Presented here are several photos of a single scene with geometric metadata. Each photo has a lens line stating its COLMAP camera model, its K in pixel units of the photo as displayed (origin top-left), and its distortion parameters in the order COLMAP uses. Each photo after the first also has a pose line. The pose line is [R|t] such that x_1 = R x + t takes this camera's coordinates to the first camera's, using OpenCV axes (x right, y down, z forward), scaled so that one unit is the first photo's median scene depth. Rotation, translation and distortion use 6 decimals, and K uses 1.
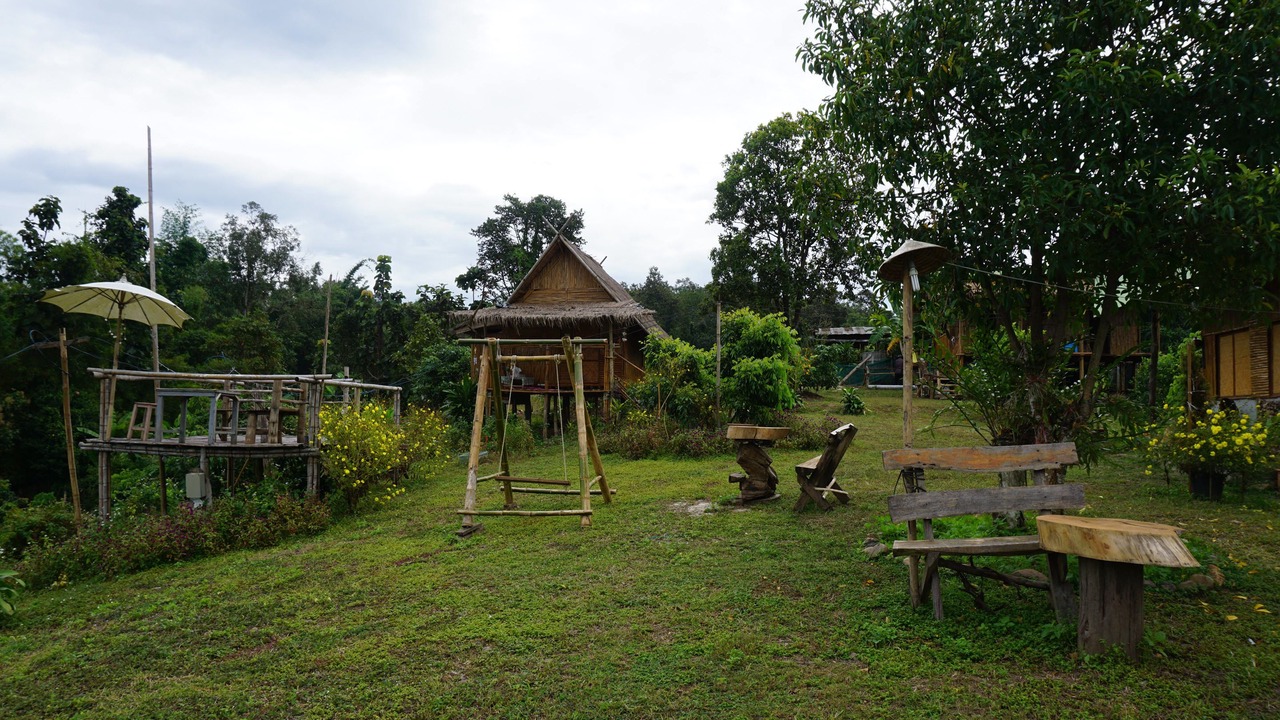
lens RADIAL K [[862.2, 0, 639.7], [0, 862.2, 362.0], [0, 0, 1]] dist [-0.006897, 0.001288]
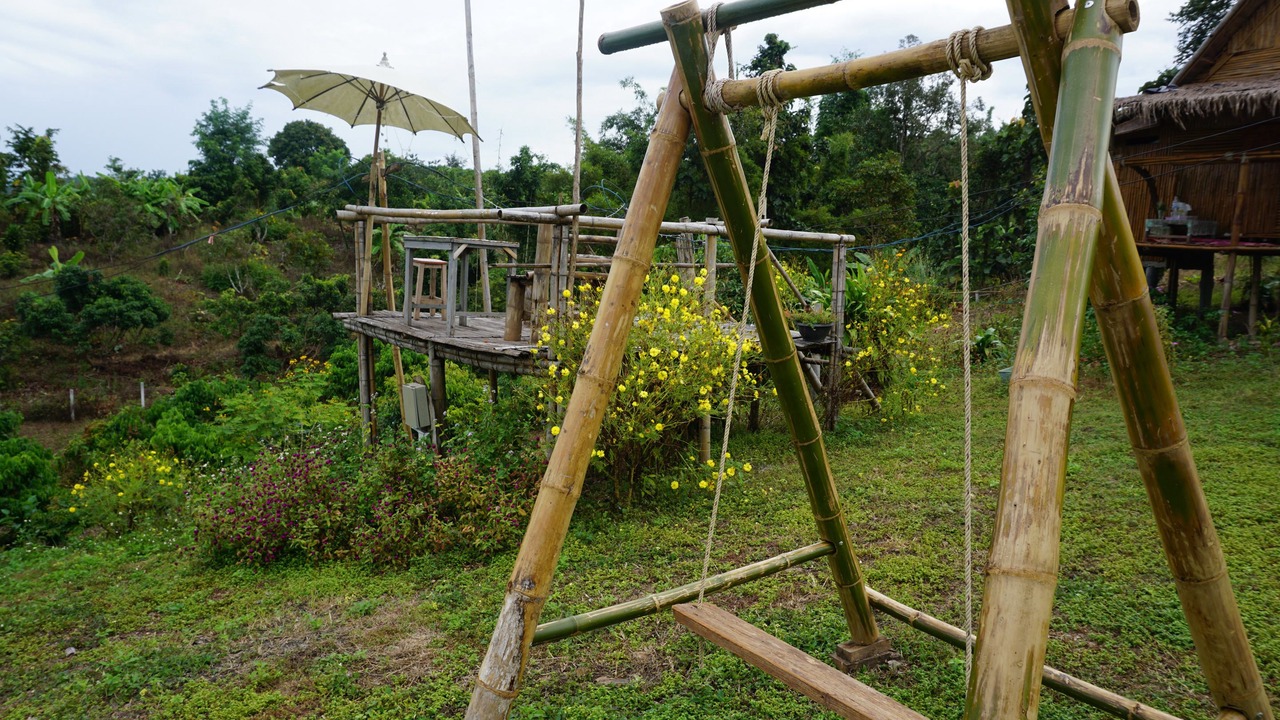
lens RADIAL K [[862.2, 0, 639.2], [0, 862.2, 359.8], [0, 0, 1]] dist [-0.006897, 0.001288]
pose [[0.725494, 0.098929, -0.681081, -0.004329], [0.015903, 0.986941, 0.160297, 0.005513], [0.688045, -0.127126, 0.714447, 0.166232]]
